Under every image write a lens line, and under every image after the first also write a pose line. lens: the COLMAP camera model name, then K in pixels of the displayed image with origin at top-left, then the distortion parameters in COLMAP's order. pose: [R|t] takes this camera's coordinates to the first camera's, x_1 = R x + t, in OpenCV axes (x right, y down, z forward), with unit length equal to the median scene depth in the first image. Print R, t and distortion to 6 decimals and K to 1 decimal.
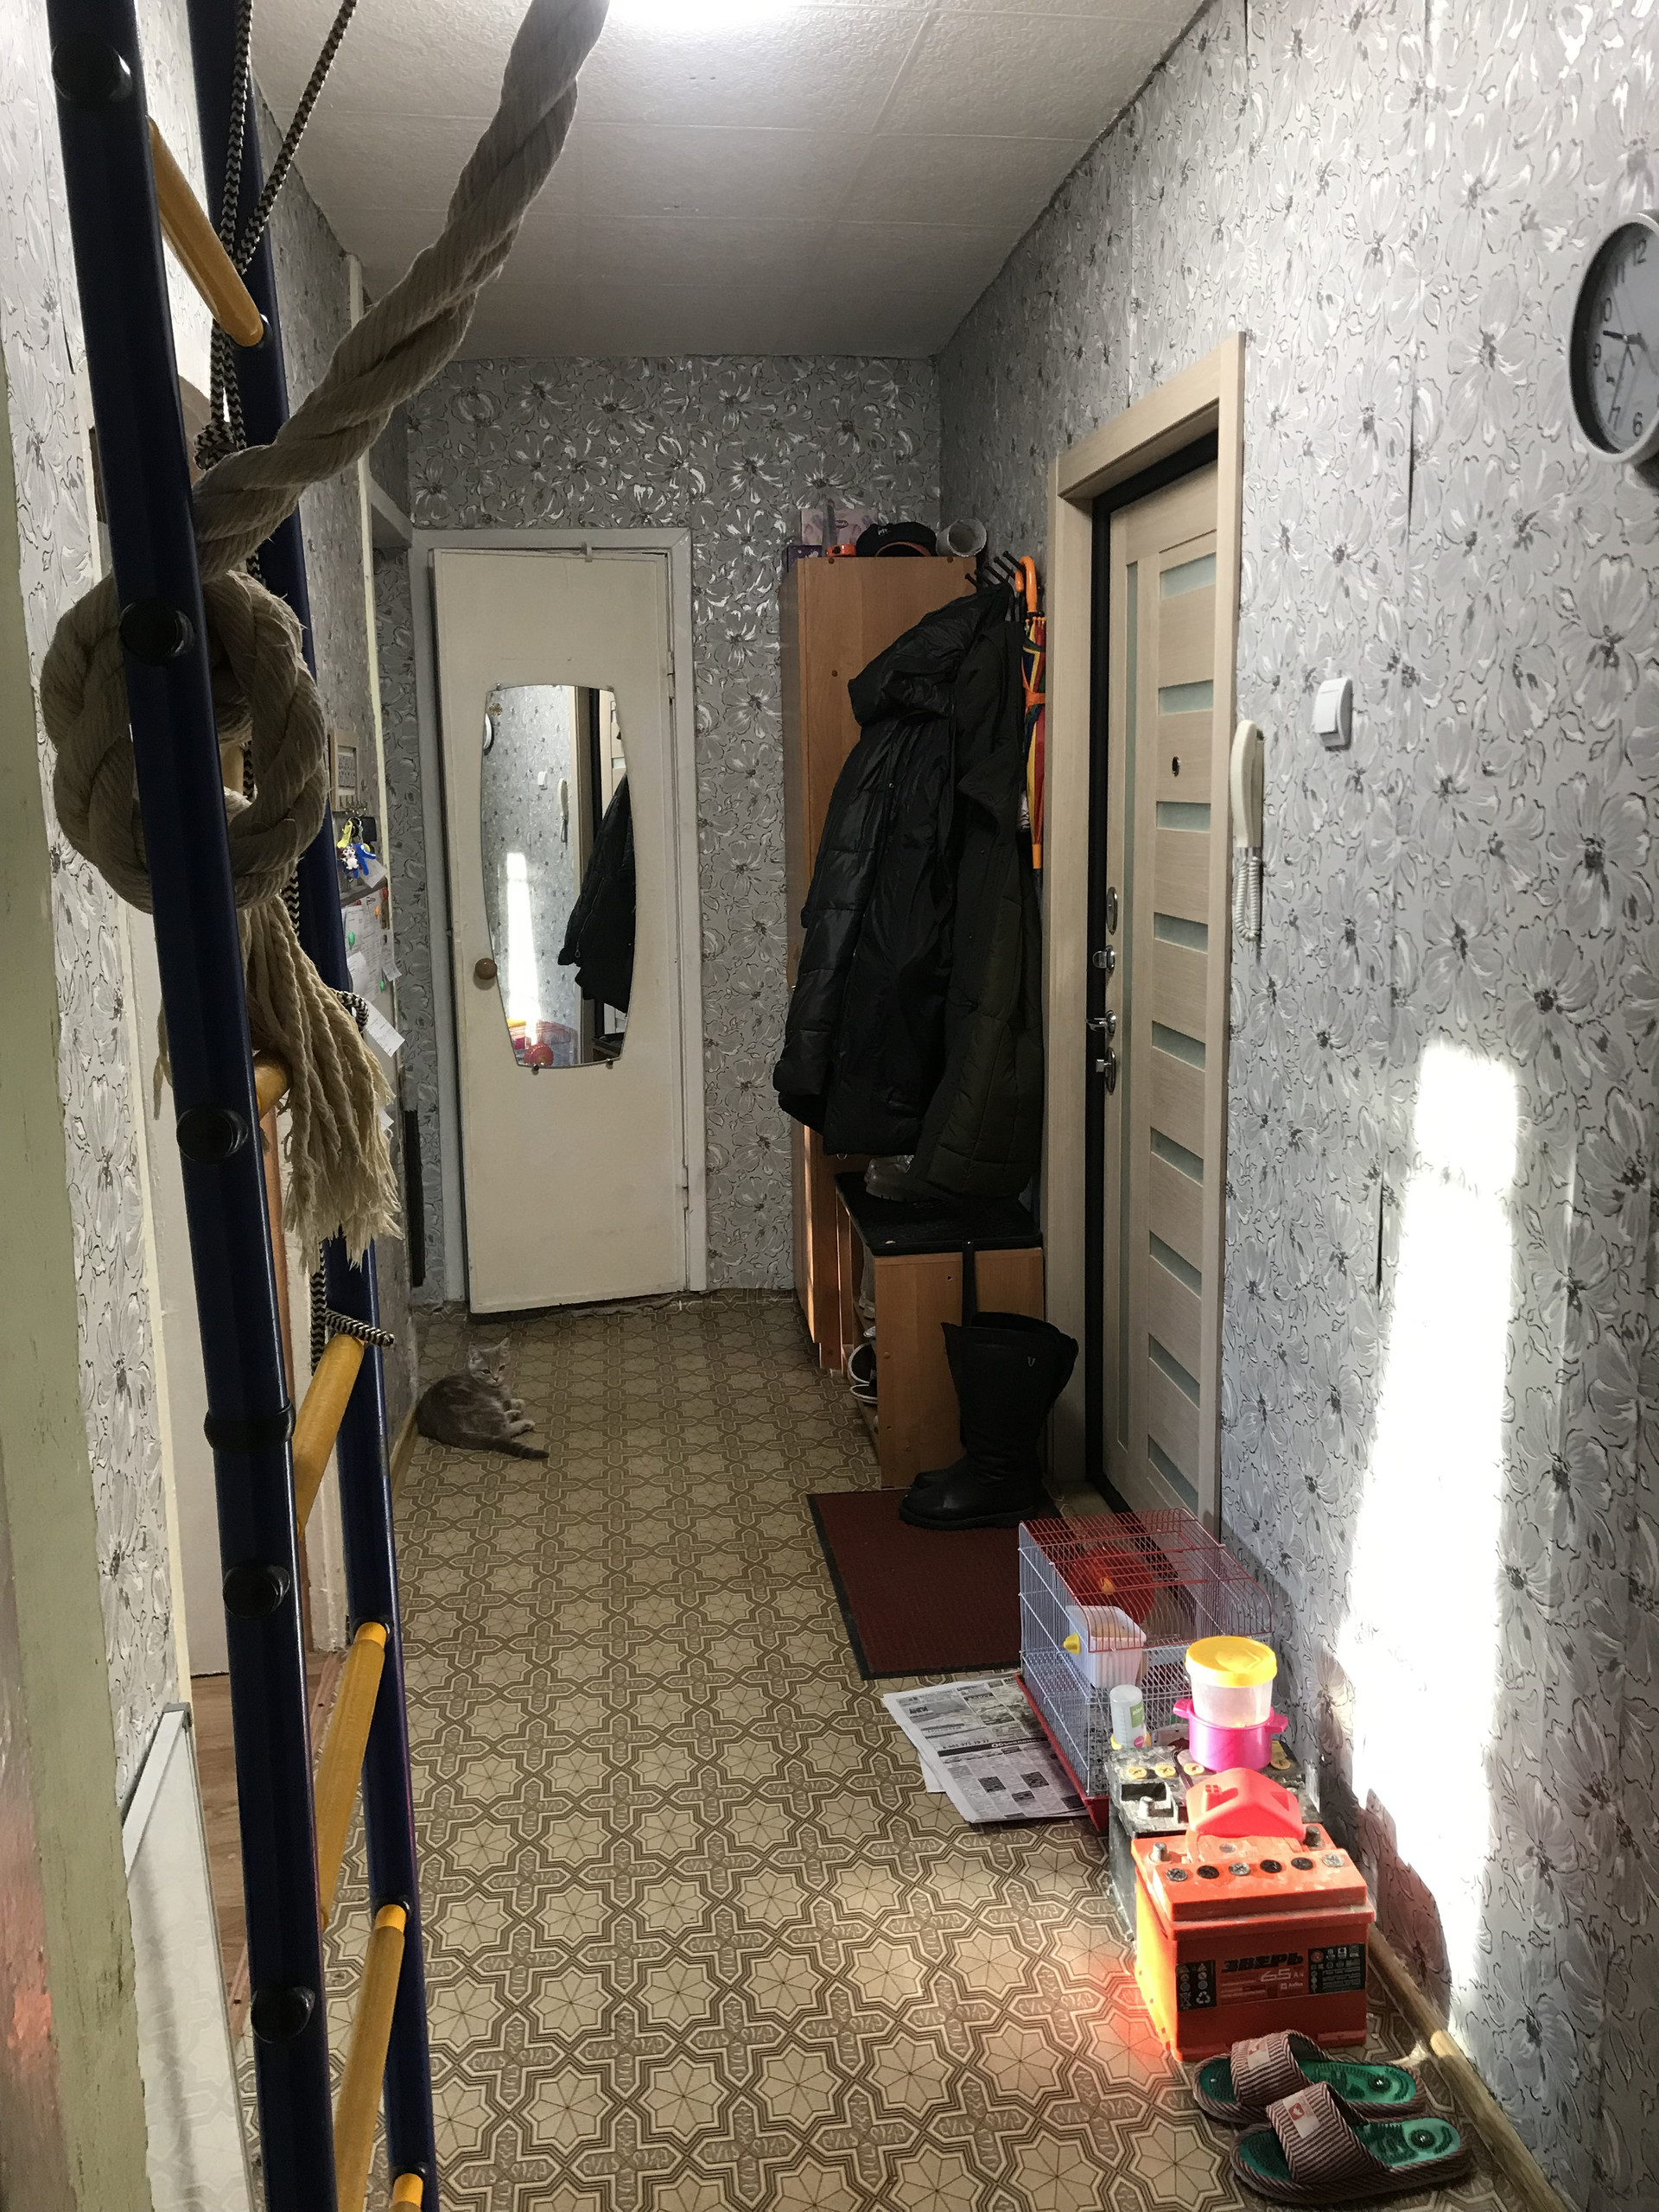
lens RADIAL K [[1826.8, 0, 829.5], [0, 1826.8, 1106.0], [0, 0, 1]] dist [0.226690, -0.251503]
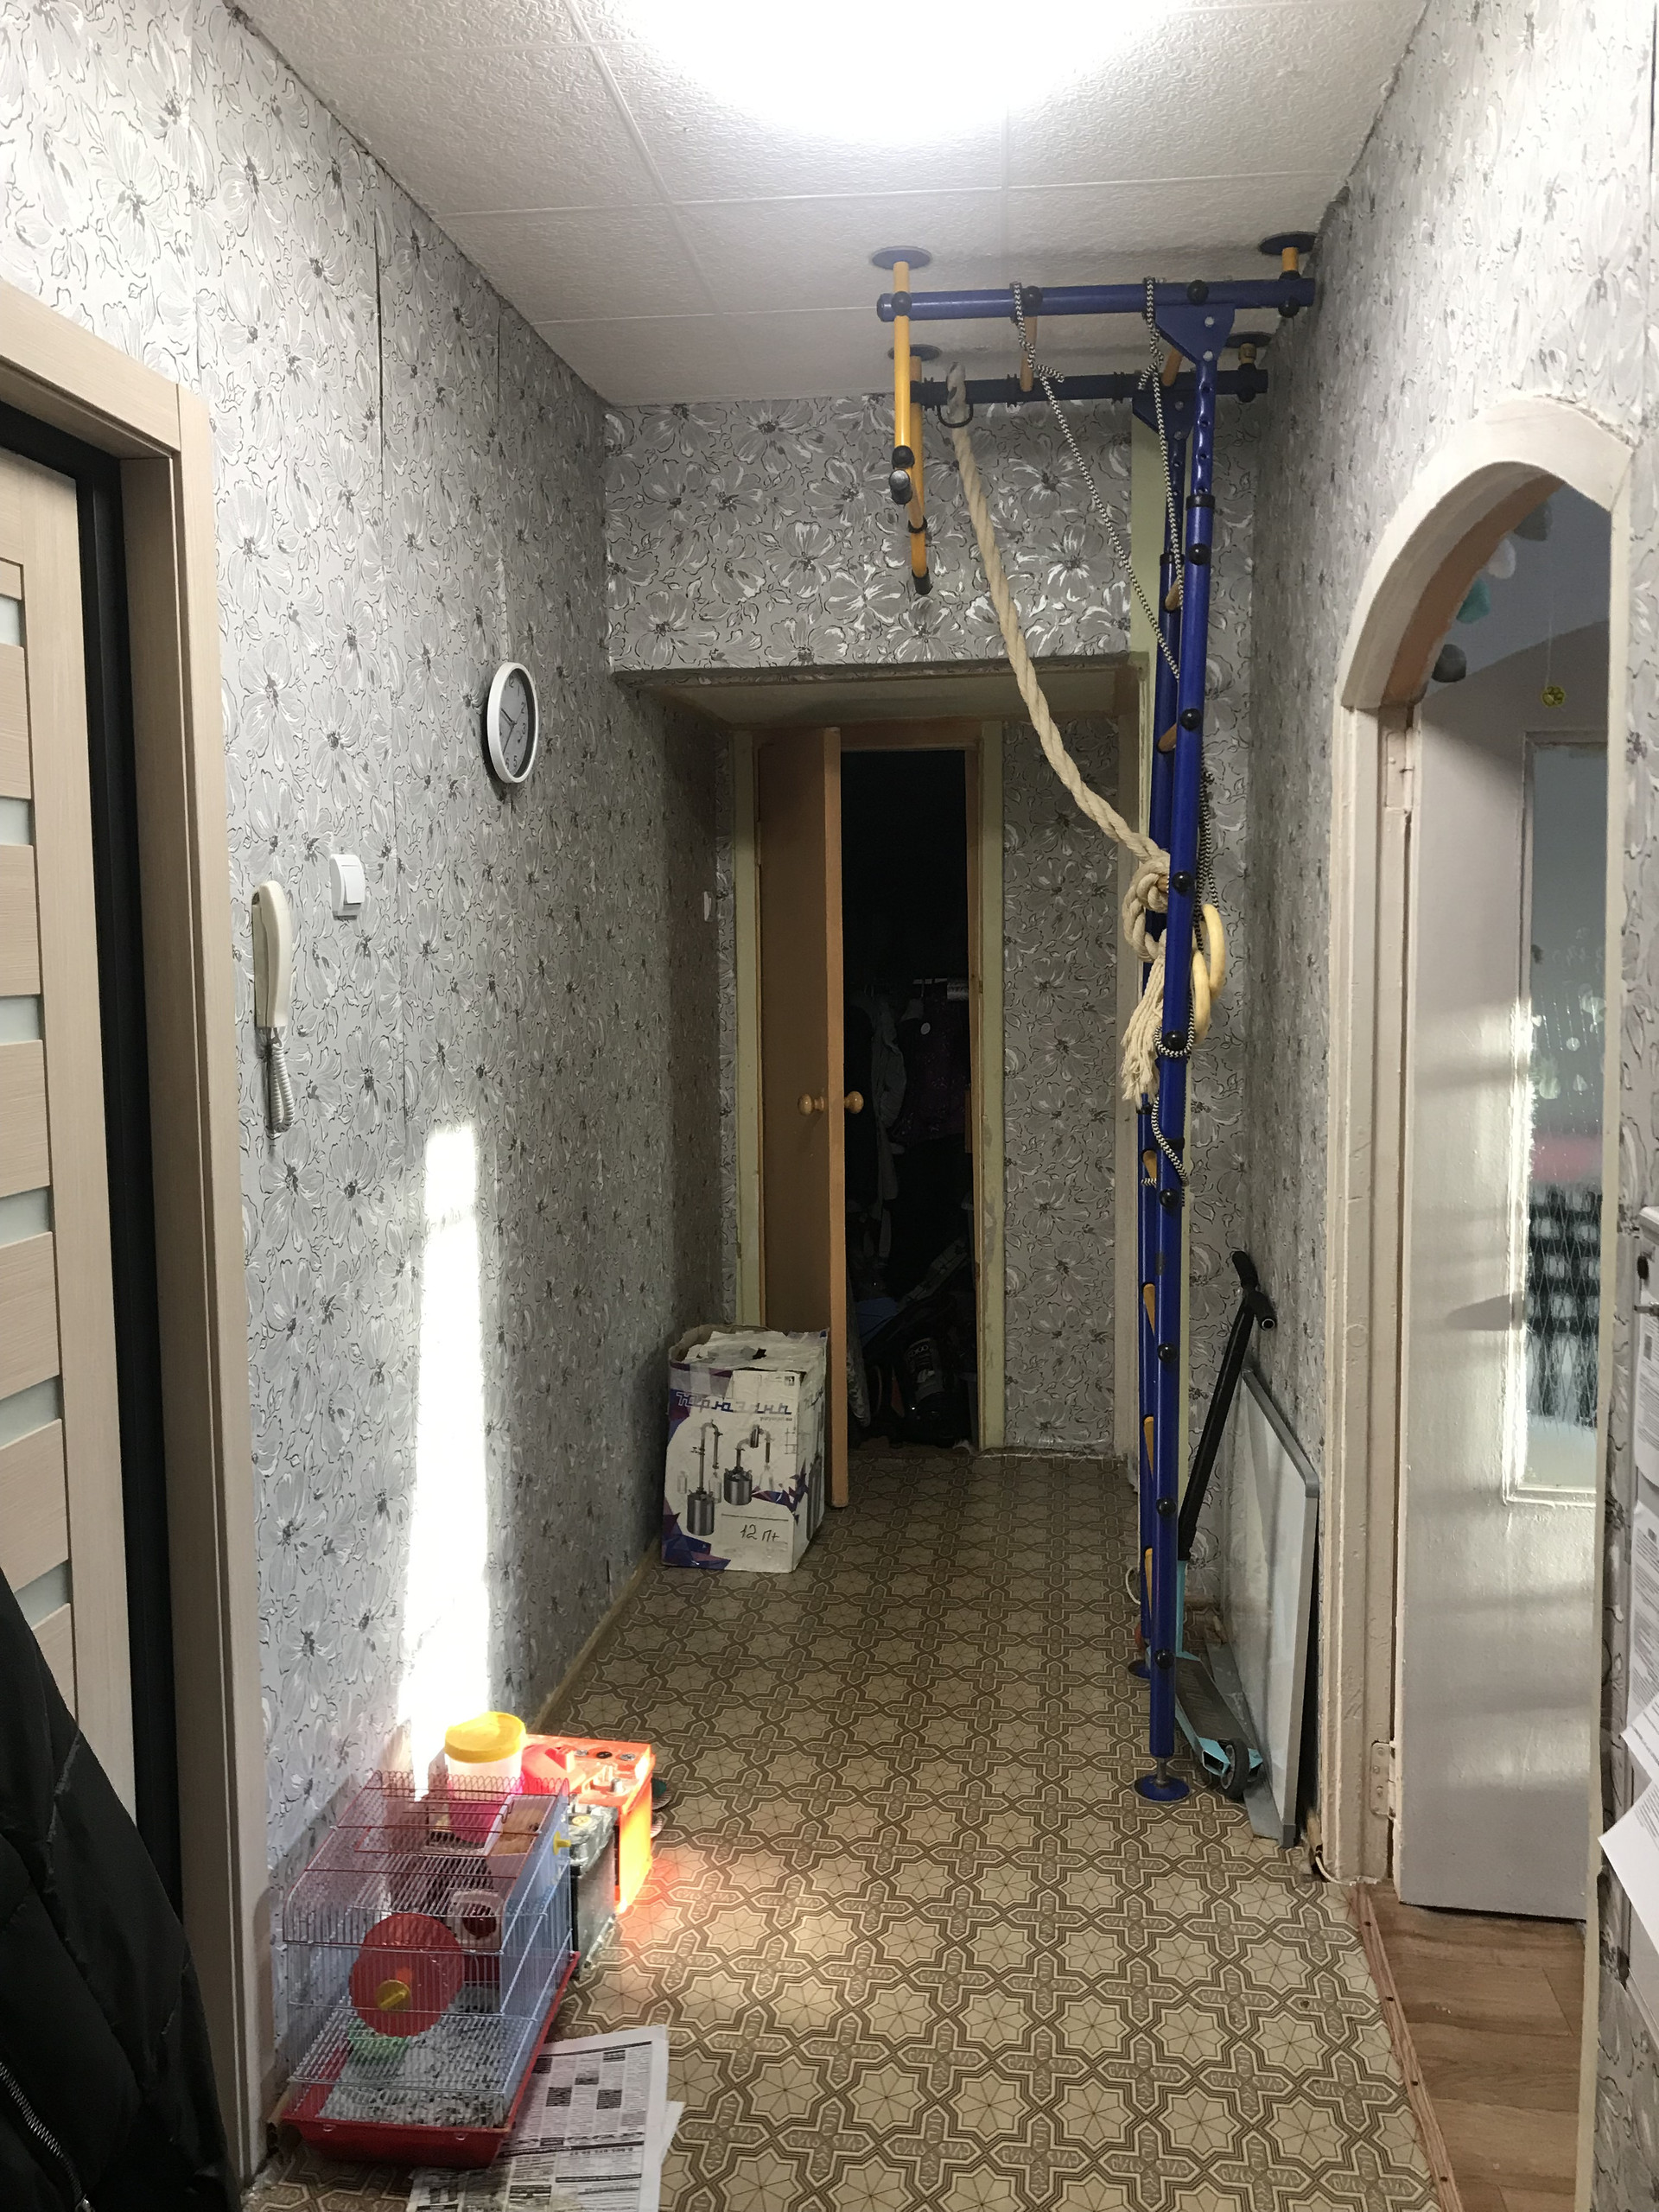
lens RADIAL K [[1826.8, 0, 829.5], [0, 1826.8, 1106.0], [0, 0, 1]] dist [0.226690, -0.251503]
pose [[-0.966481, -0.007919, 0.256616, -0.275691], [0.063754, 0.960814, 0.269764, -0.362670], [-0.248697, 0.277082, -0.928103, 1.977718]]
